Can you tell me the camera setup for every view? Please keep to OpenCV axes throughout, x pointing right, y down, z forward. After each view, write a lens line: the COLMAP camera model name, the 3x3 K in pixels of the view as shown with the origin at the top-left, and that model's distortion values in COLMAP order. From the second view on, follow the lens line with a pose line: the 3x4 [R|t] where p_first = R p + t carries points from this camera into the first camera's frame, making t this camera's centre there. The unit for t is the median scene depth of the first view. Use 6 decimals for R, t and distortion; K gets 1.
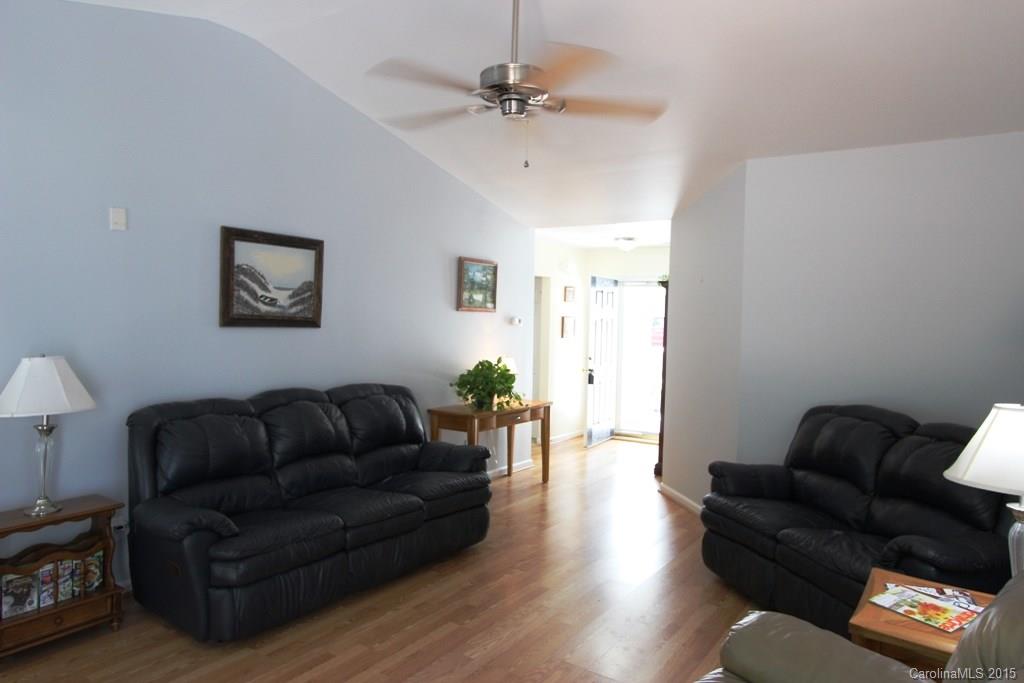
lens RADIAL K [[687.6, 0, 513.5], [0, 687.6, 341.9], [0, 0, 1]] dist [0.005995, 0.000731]
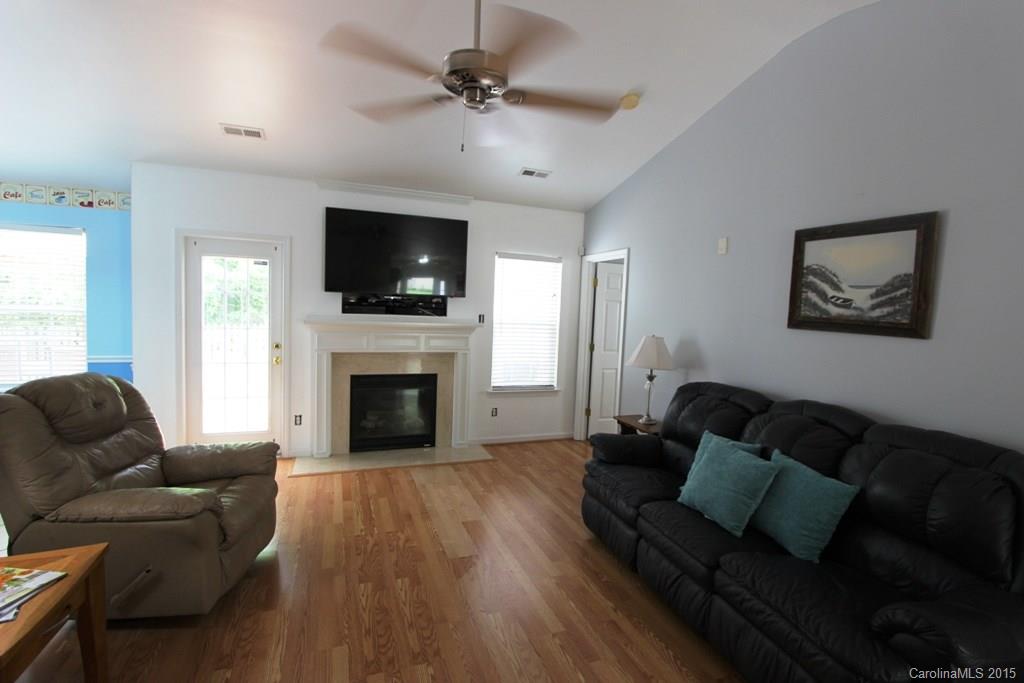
lens RADIAL K [[468.7, 0, 510.2], [0, 468.7, 336.6], [0, 0, 1]] dist [-0.005222, -0.000364]
pose [[-0.583519, 0.015698, -0.811948, 0.383219], [-0.076871, 0.994256, 0.074467, -0.029001], [0.808453, 0.105868, -0.578961, 1.043442]]
